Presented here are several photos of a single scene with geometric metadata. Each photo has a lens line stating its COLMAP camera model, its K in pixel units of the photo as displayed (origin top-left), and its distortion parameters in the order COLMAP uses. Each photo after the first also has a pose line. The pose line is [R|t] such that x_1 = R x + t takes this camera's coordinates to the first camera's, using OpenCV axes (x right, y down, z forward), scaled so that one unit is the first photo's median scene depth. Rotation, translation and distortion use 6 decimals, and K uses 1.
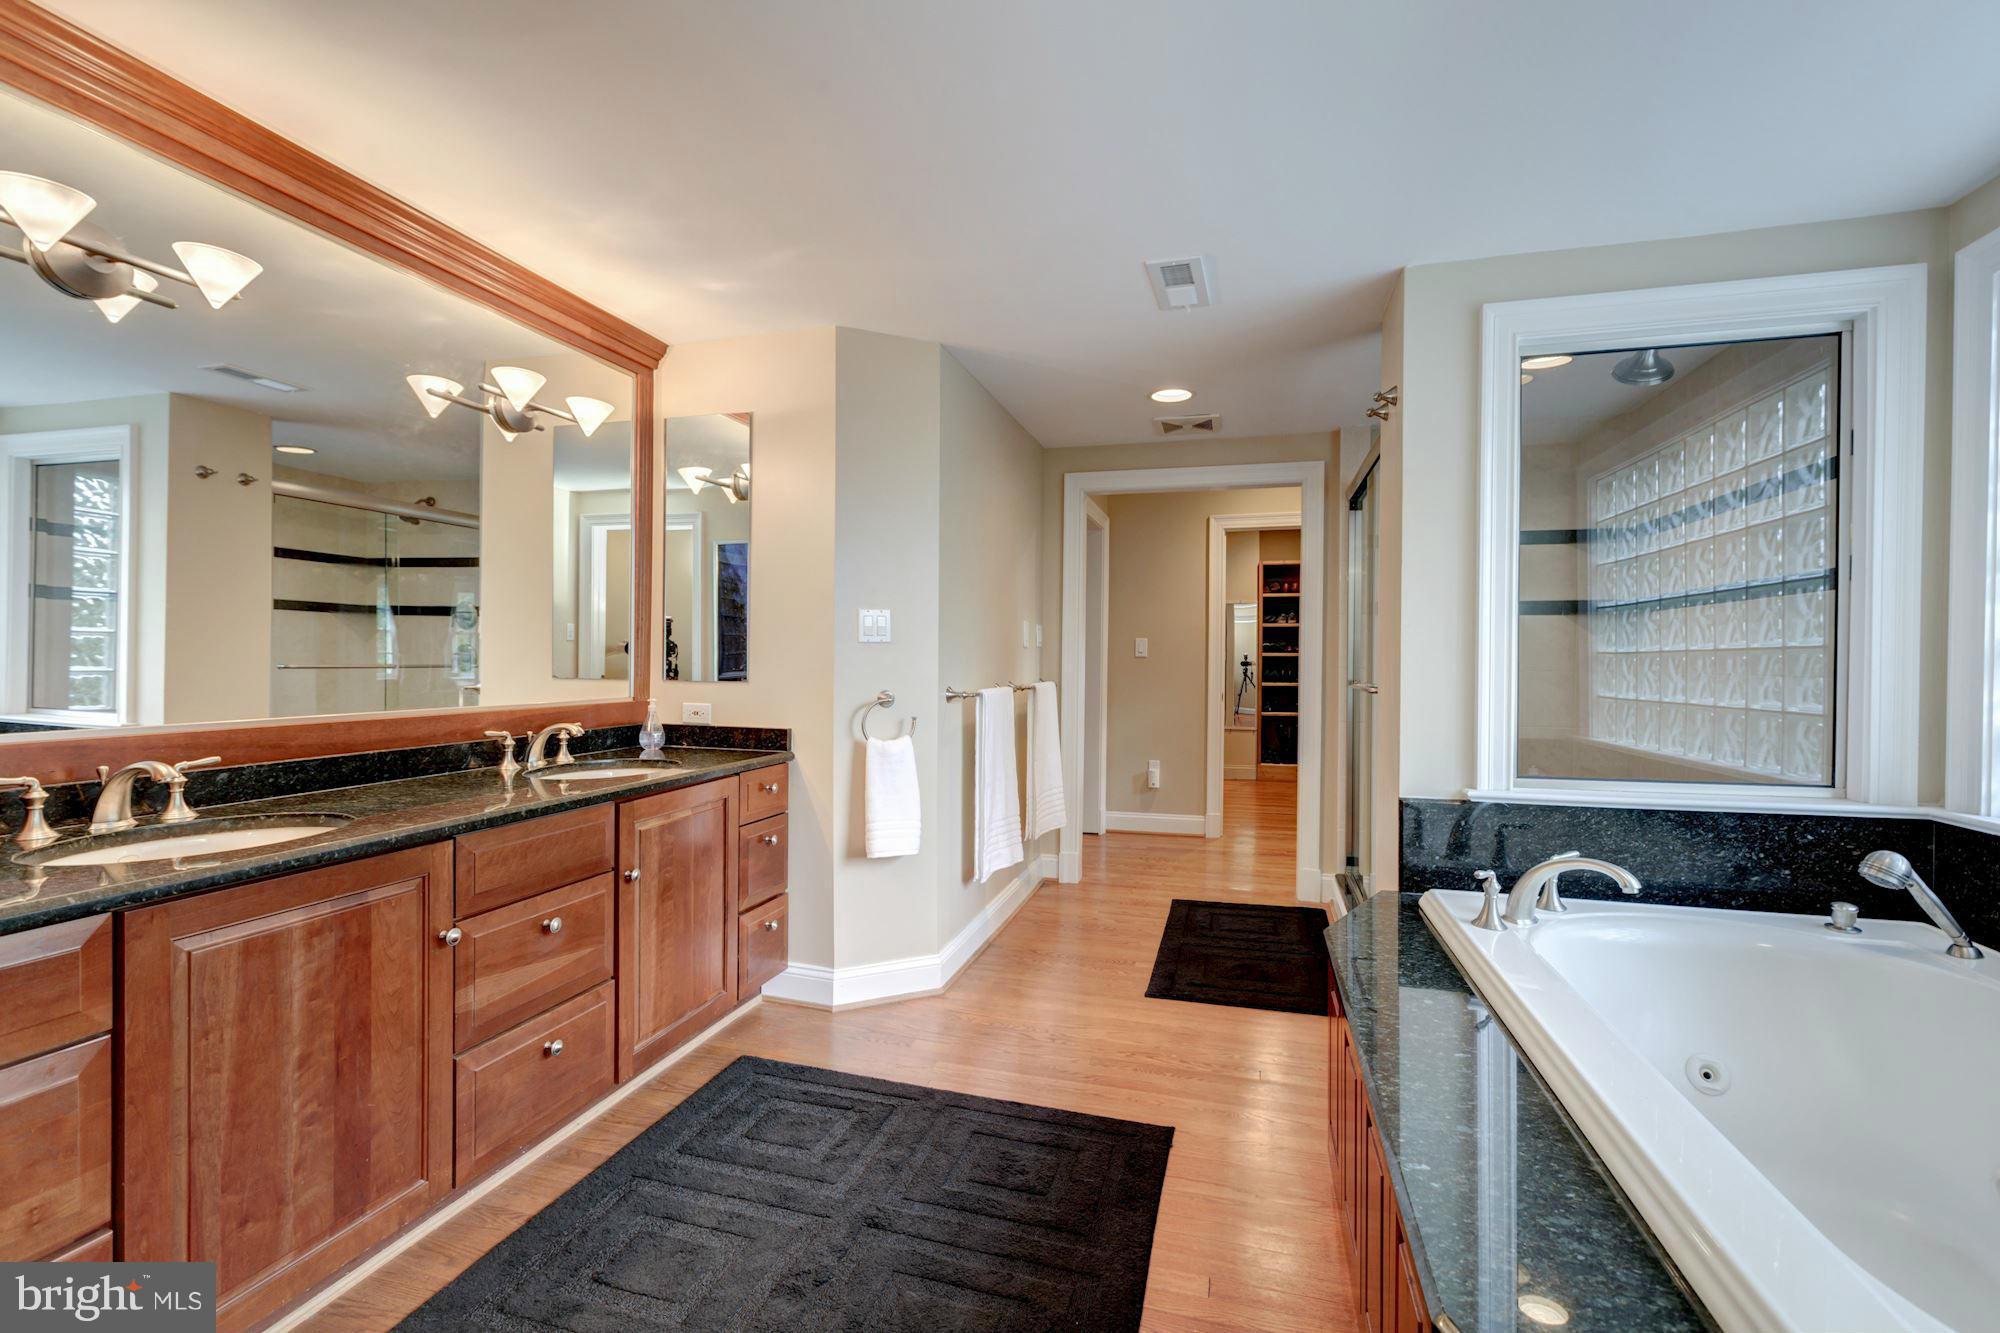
lens RADIAL K [[884.9, 0, 992.1], [0, 884.9, 664.1], [0, 0, 1]] dist [0.000865, 0.000104]
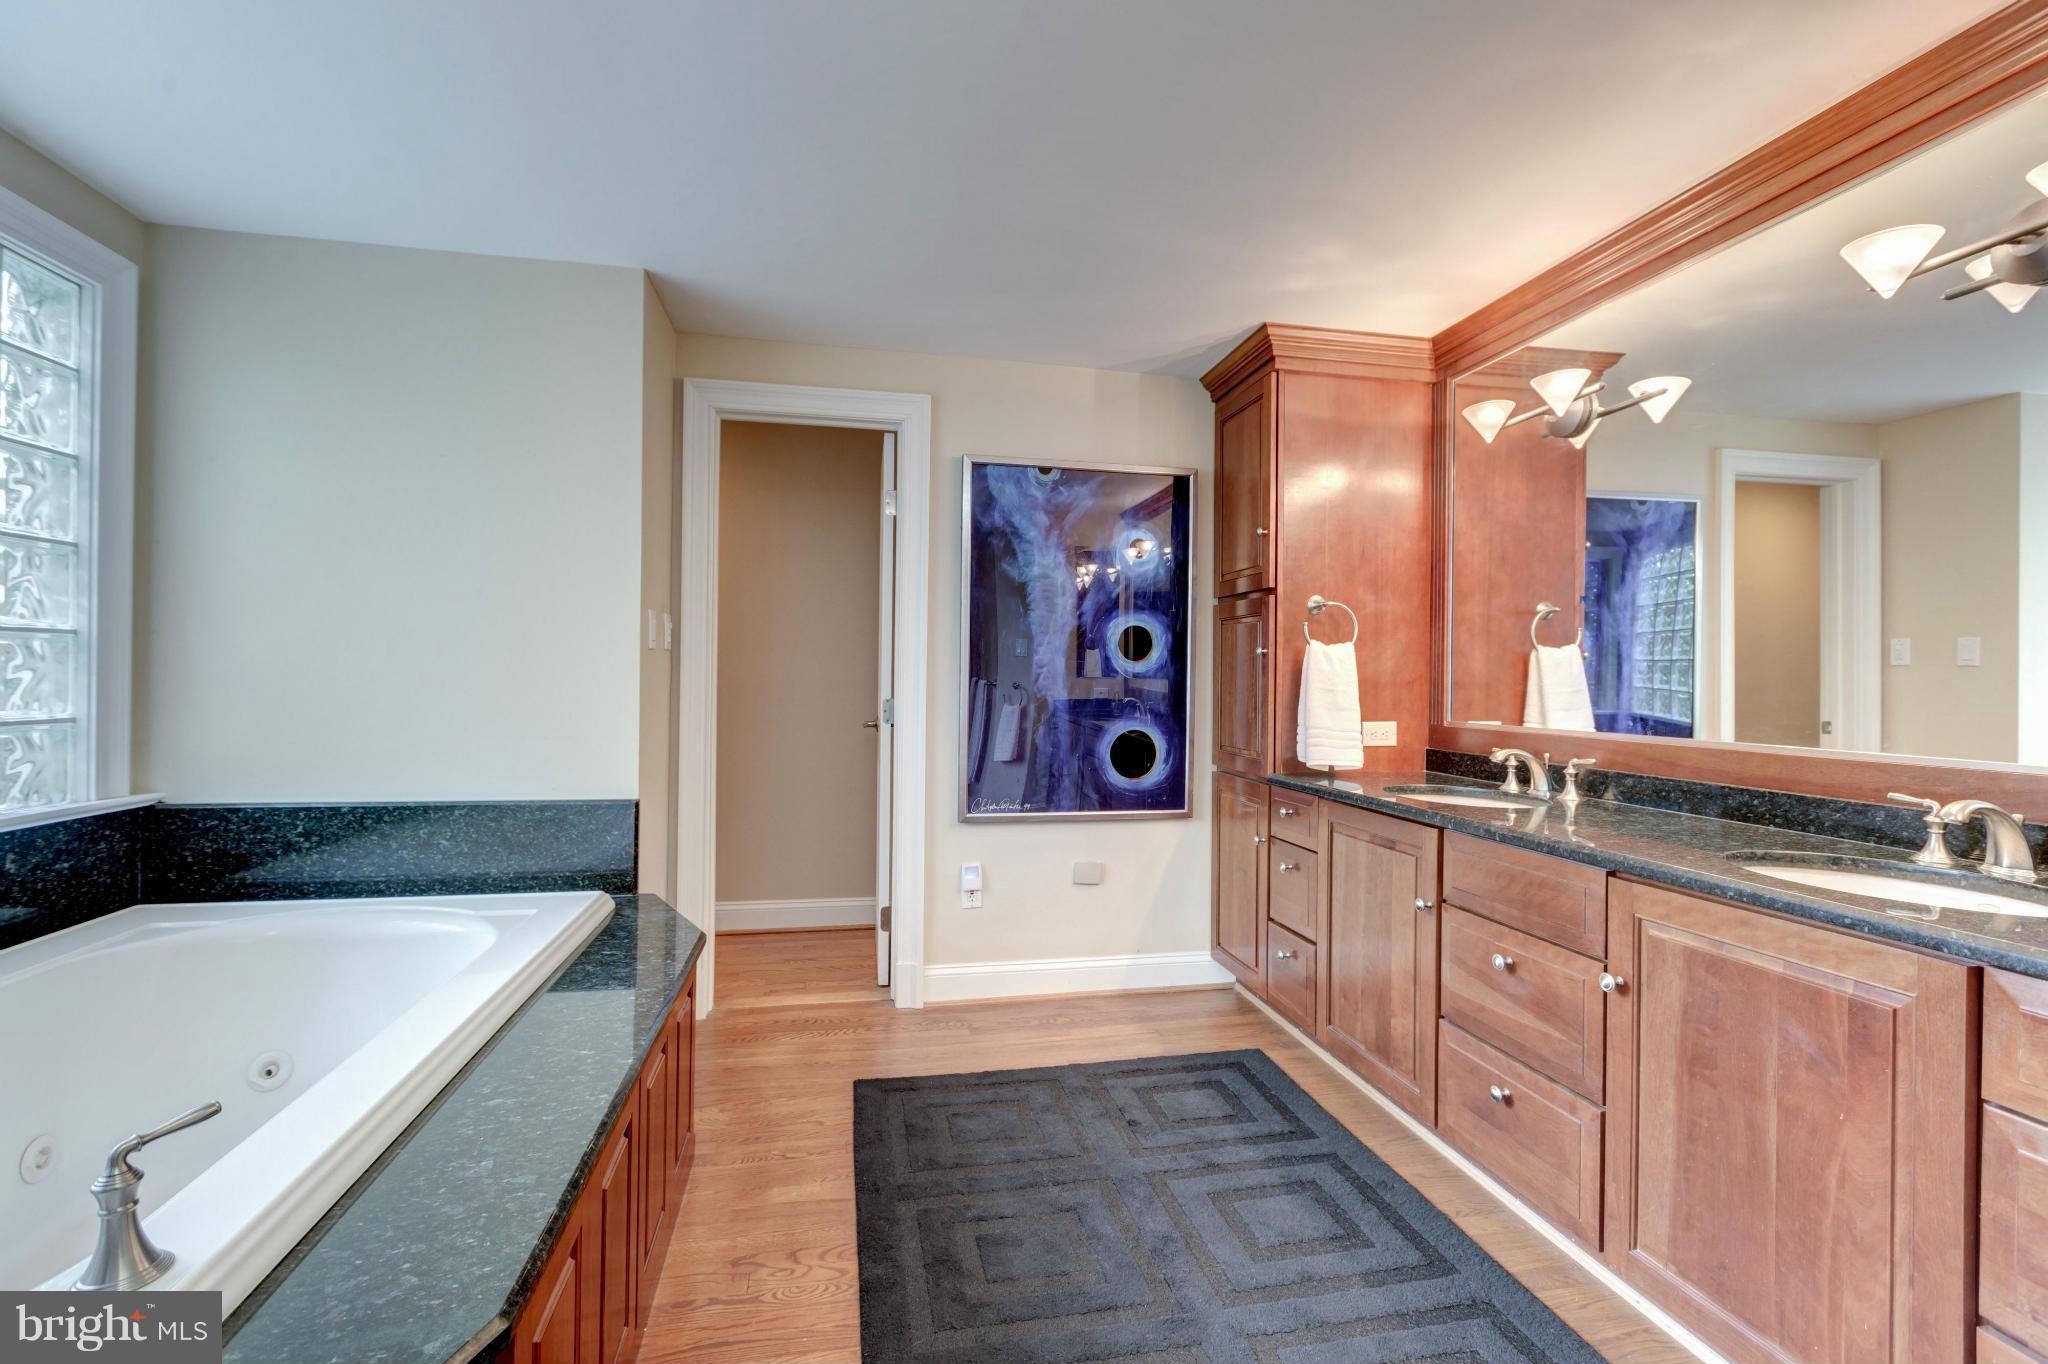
lens RADIAL K [[906.1, 0, 1015.9], [0, 906.1, 679.5], [0, 0, 1]] dist [0.000865, 0.000104]
pose [[-0.889224, -0.014509, -0.457241, 0.395605], [-0.017457, 0.999845, 0.002222, 0.001632], [0.457138, 0.009958, -0.889340, 1.588445]]
